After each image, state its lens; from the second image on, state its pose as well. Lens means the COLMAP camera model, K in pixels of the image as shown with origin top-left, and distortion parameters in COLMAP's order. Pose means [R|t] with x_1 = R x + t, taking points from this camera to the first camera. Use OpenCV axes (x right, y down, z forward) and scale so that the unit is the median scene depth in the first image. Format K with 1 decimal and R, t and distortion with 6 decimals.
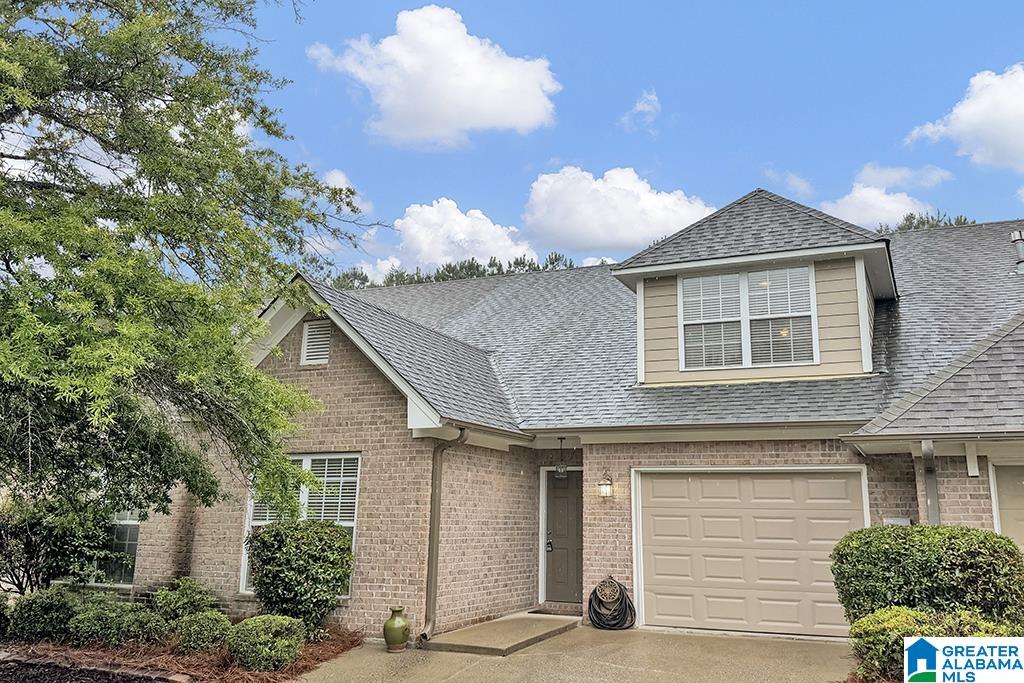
lens RADIAL K [[850.0, 0, 512.0], [0, 850.0, 341.5], [0, 0, 1]] dist [0.120191, -0.000927]
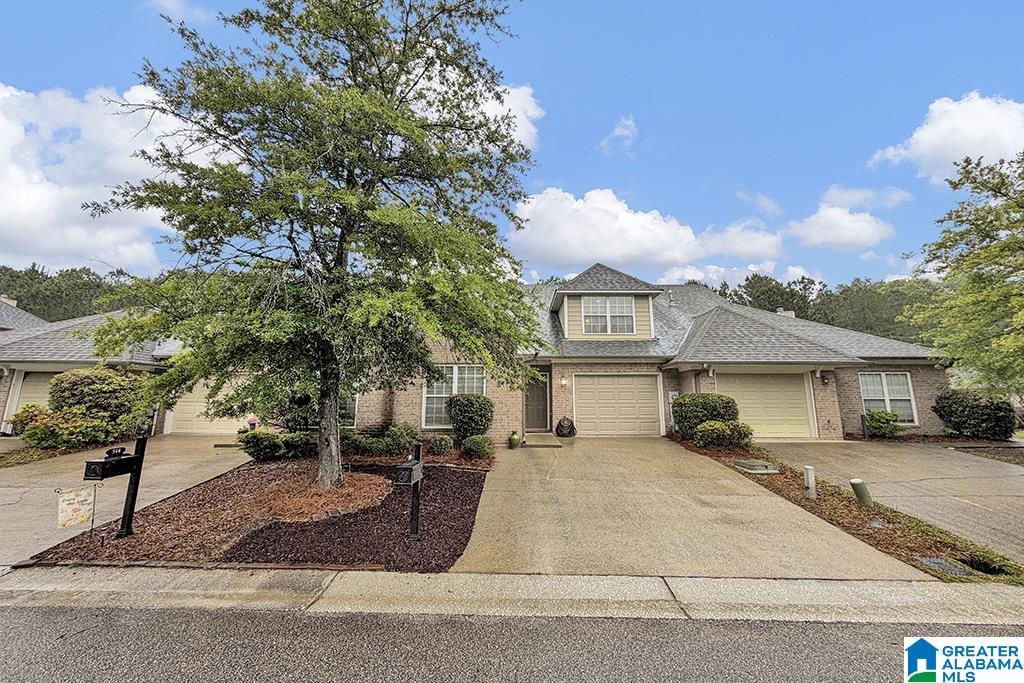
lens RADIAL K [[394.7, 0, 512.0], [0, 394.7, 341.5], [0, 0, 1]] dist [0.103859, 0.000122]
pose [[0.912879, 0.045939, 0.405637, -0.491109], [-0.072087, 0.996174, 0.049413, 0.015192], [-0.401815, -0.074350, 0.912698, 0.039997]]
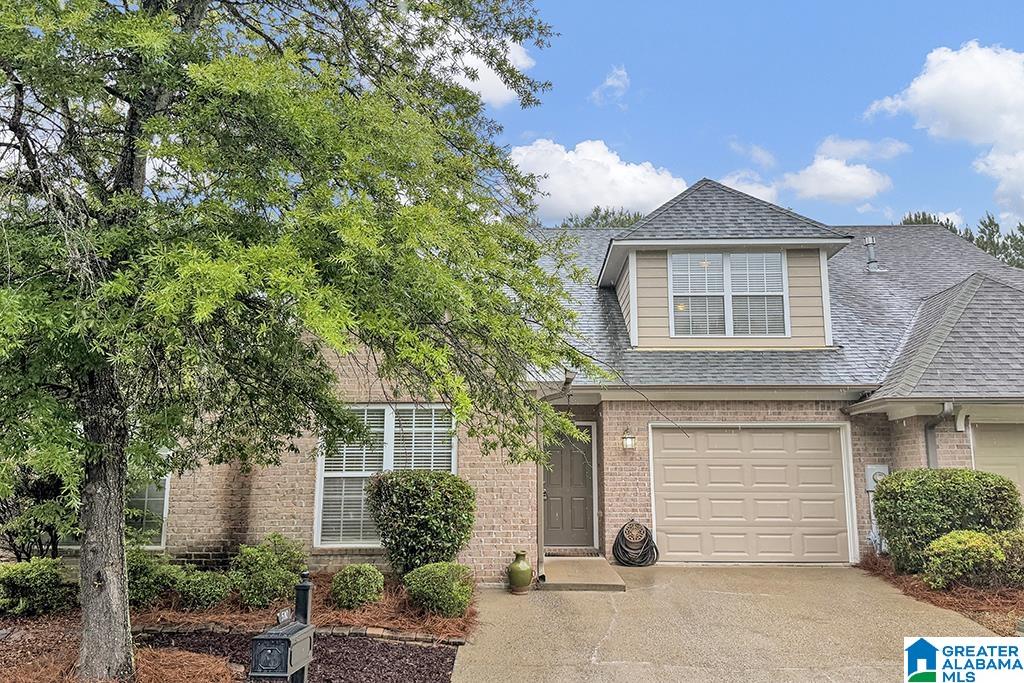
lens RADIAL K [[886.4, 0, 512.0], [0, 886.4, 341.5], [0, 0, 1]] dist [0.179266, -0.008689]
pose [[0.913954, 0.048256, 0.402939, -0.497959], [-0.067457, 0.997157, 0.033588, 0.016478], [-0.400173, -0.057879, 0.914610, 0.023116]]
